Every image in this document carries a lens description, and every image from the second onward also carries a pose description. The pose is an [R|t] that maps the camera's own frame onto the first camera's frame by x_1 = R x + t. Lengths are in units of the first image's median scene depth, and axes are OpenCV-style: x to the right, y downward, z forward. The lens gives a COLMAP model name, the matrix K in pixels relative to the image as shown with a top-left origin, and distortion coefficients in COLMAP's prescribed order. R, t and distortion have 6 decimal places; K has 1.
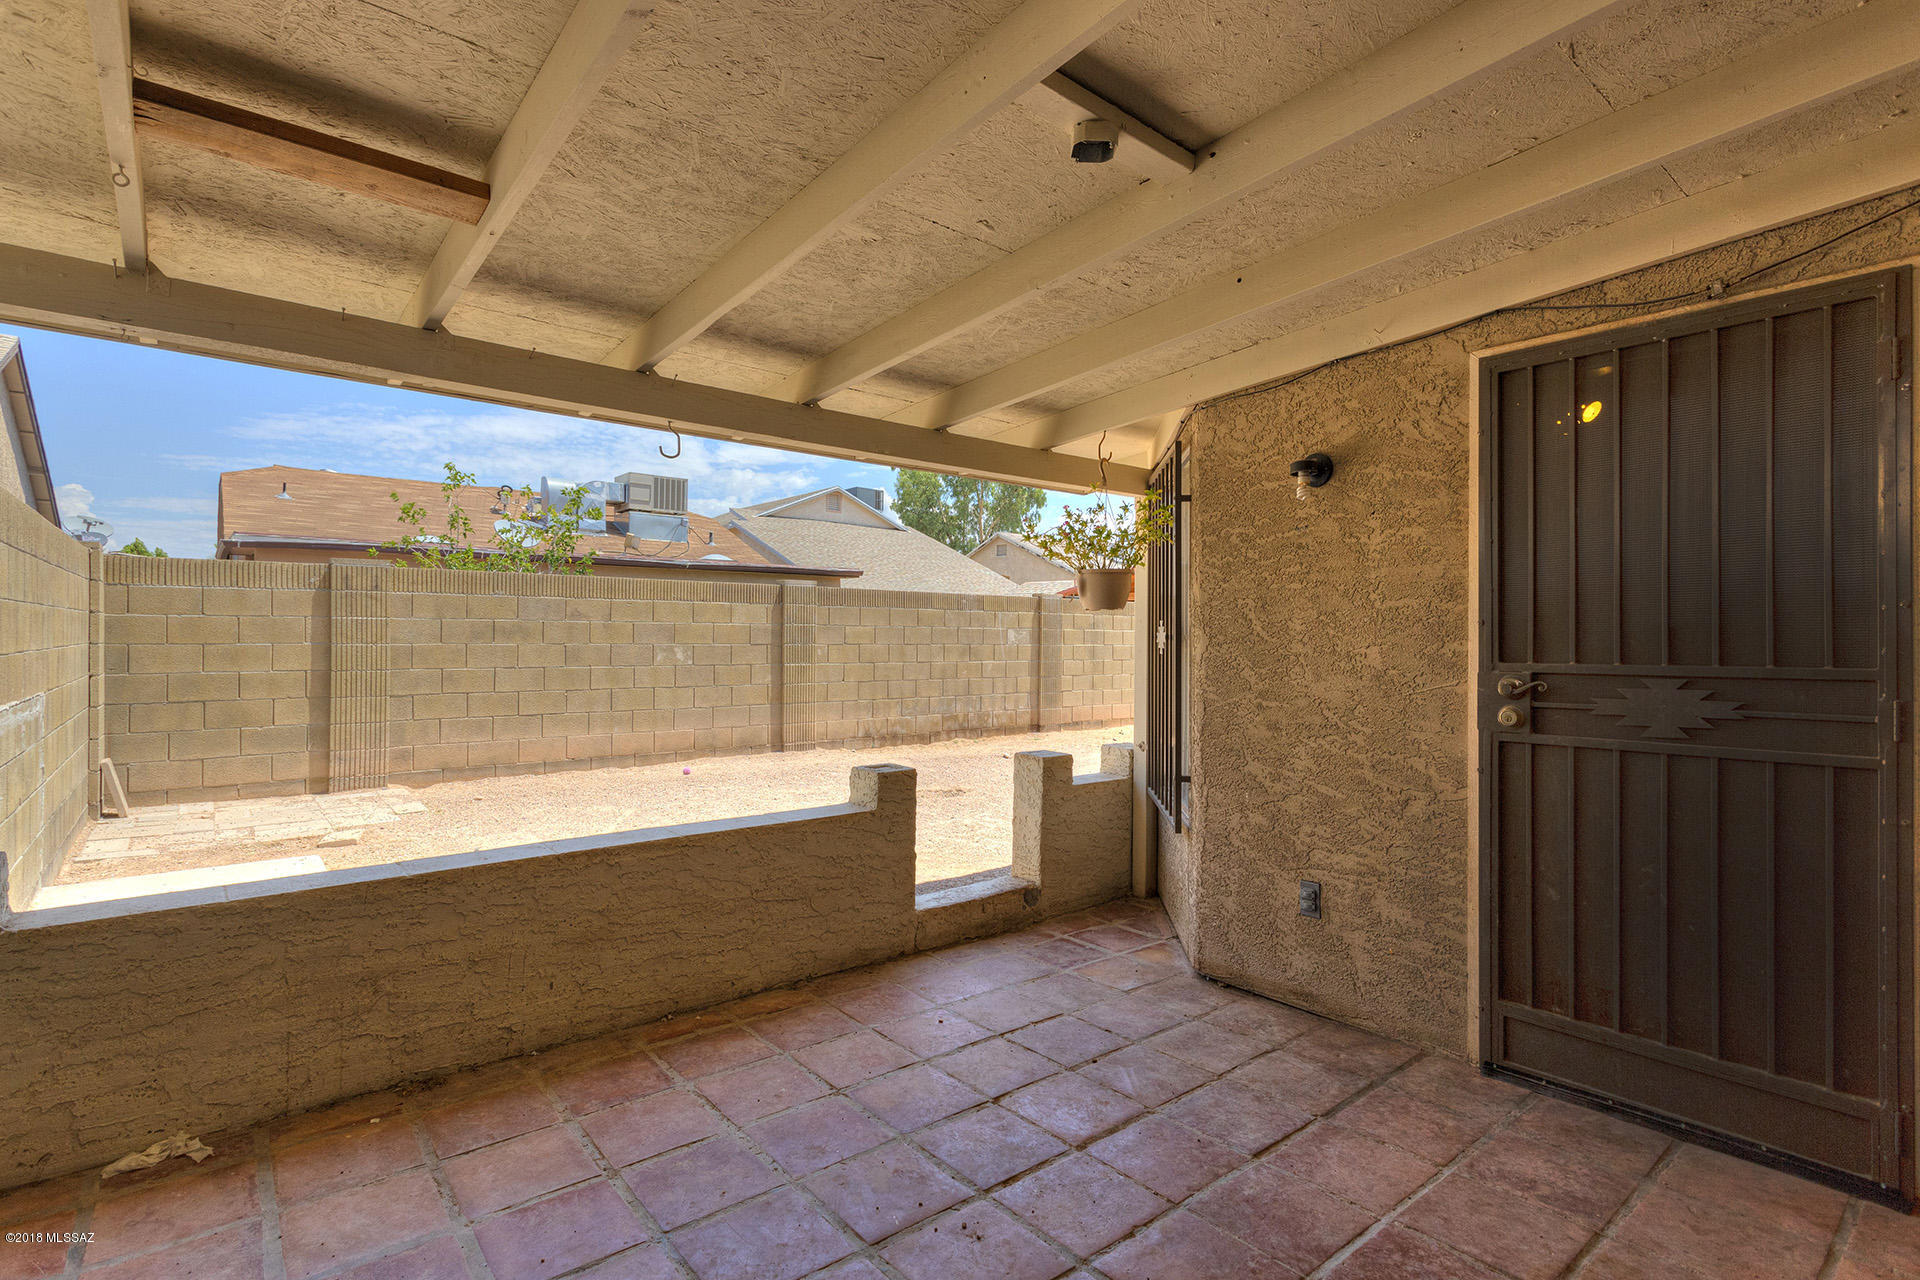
lens RADIAL K [[907.6, 0, 959.1], [0, 907.6, 635.1], [0, 0, 1]] dist [0.000905, 0.001319]
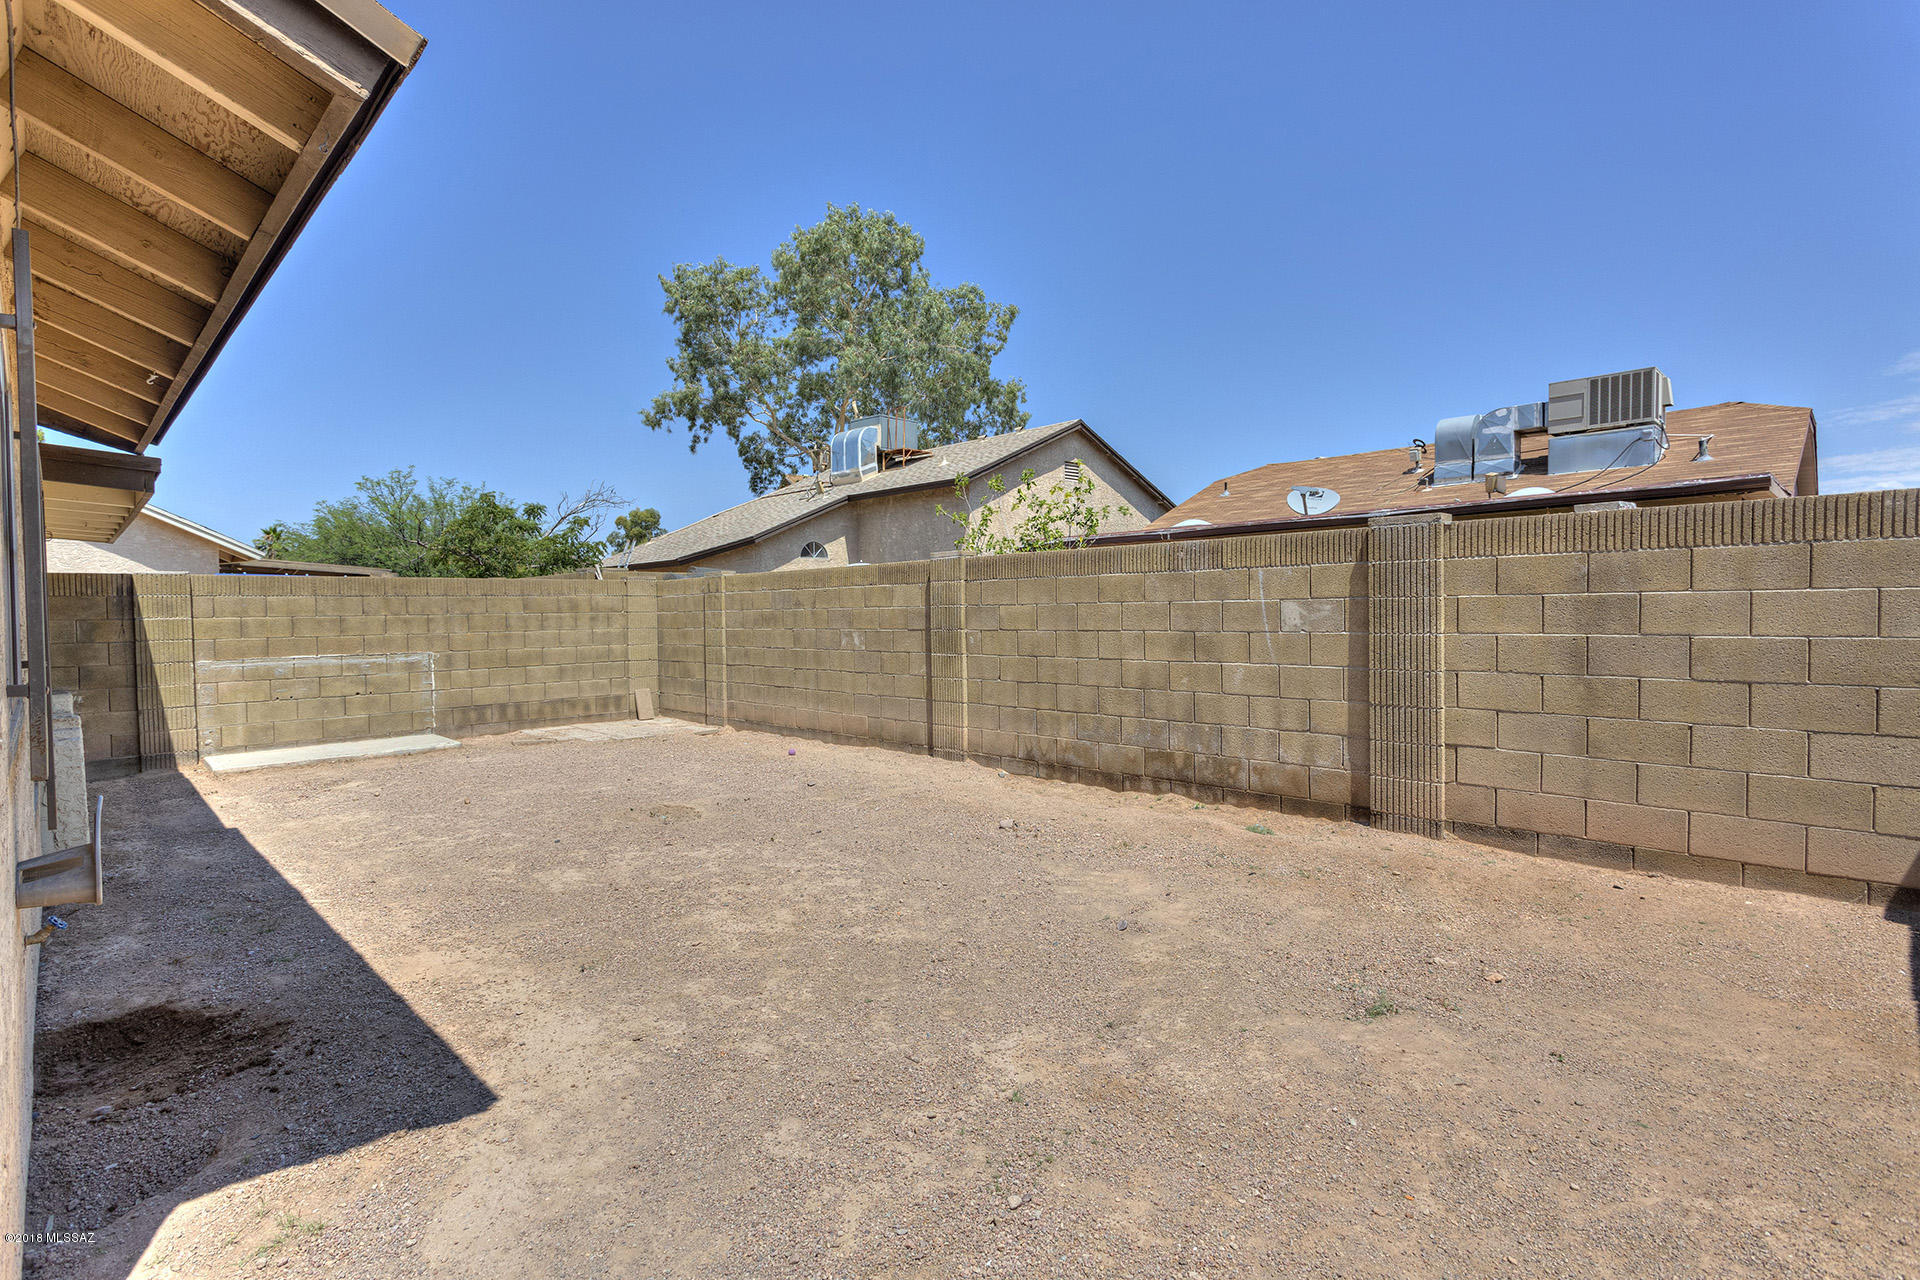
lens RADIAL K [[907.6, 0, 942.6], [0, 907.6, 630.3], [0, 0, 1]] dist [0.000905, 0.001319]
pose [[0.096191, 0.009758, -0.995315, 0.560854], [0.016390, 0.999801, 0.011386, 0.000956], [0.995228, -0.017408, 0.096011, 0.806260]]
